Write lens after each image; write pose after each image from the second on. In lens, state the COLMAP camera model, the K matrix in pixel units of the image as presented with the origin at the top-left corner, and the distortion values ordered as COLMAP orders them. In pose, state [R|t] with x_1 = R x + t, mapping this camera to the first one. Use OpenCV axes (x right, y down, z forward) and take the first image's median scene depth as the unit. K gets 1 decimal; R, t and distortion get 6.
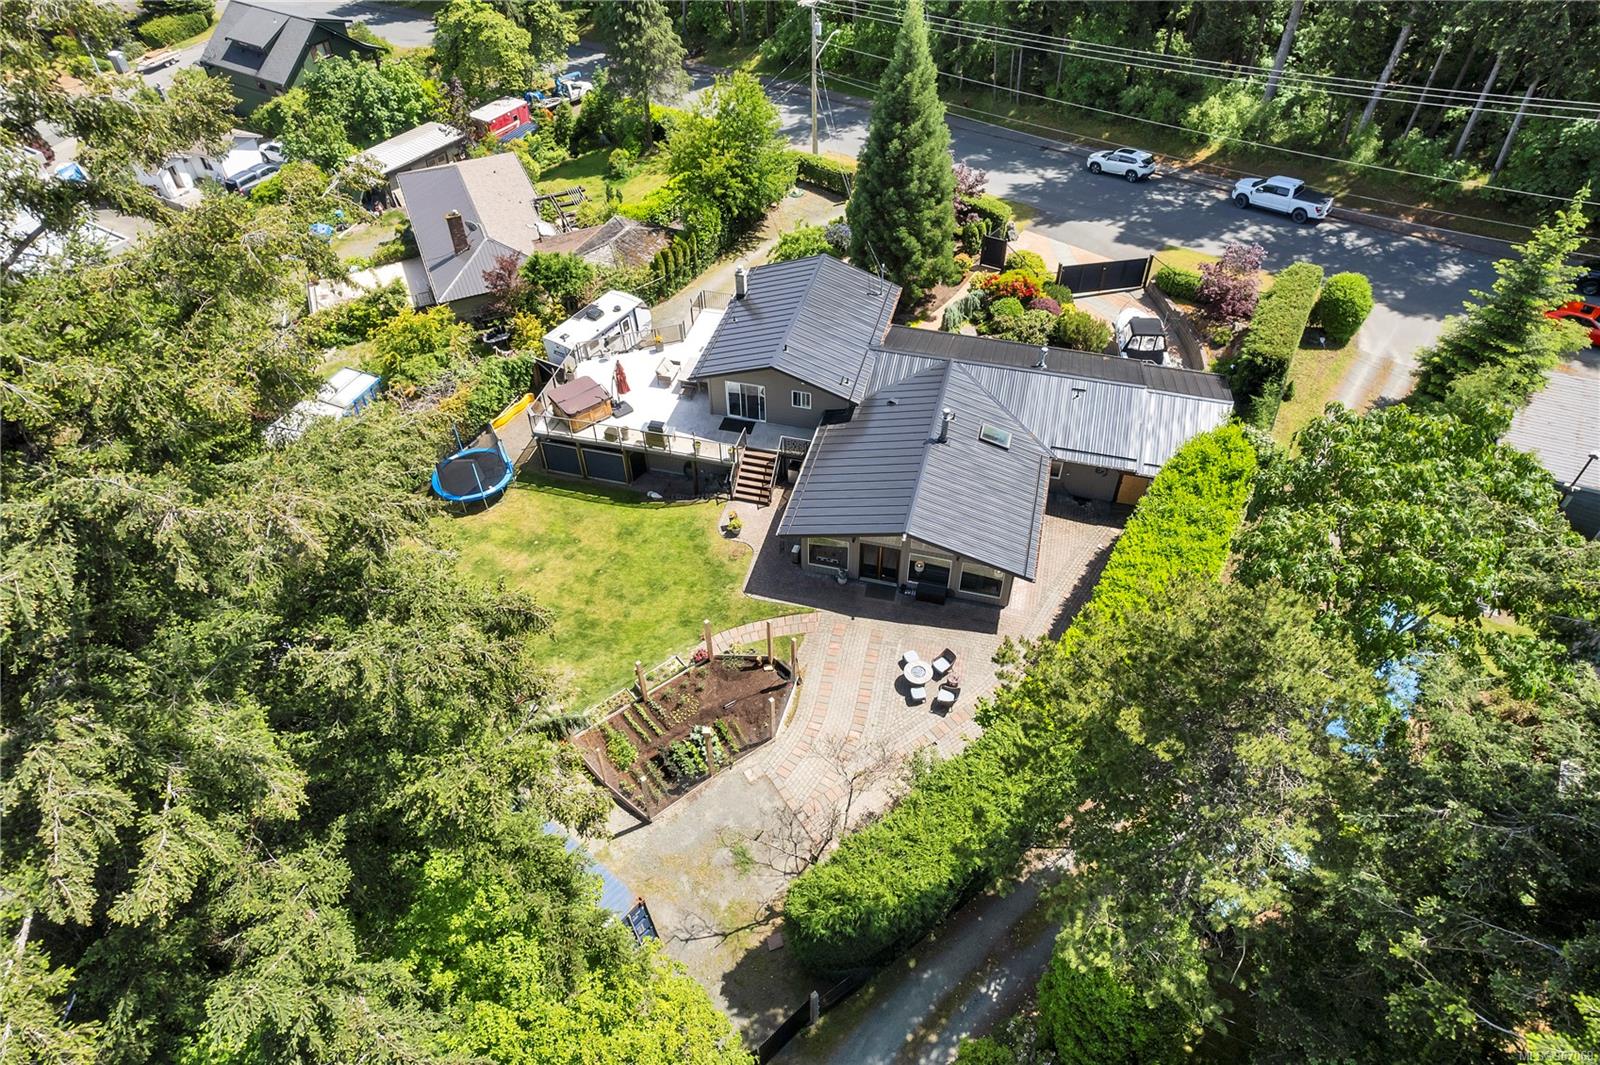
lens RADIAL K [[1017.8, 0, 805.8], [0, 1017.8, 536.4], [0, 0, 1]] dist [-0.077979, 0.066418]
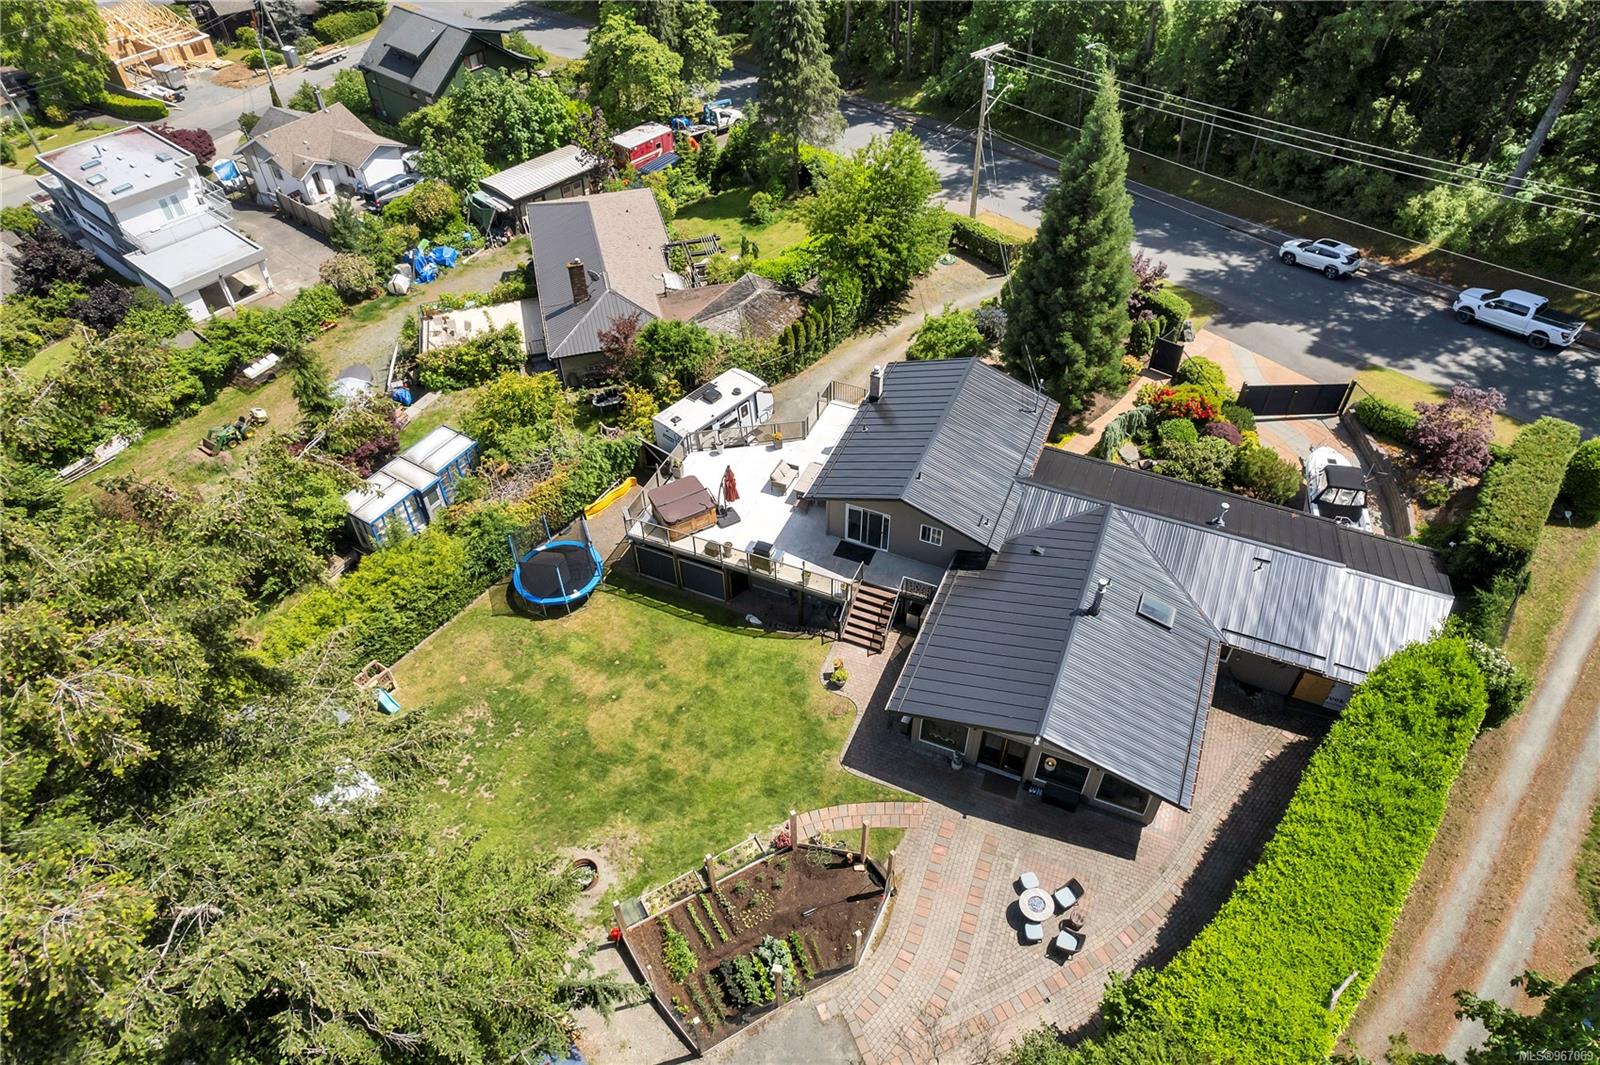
lens RADIAL K [[1017.8, 0, 805.8], [0, 1017.8, 536.4], [0, 0, 1]] dist [-0.077979, 0.066418]
pose [[0.988475, 0.106343, -0.107741, -0.013990], [-0.106531, 0.994301, 0.004025, -0.105540], [0.107555, 0.007499, 0.994171, 0.105801]]
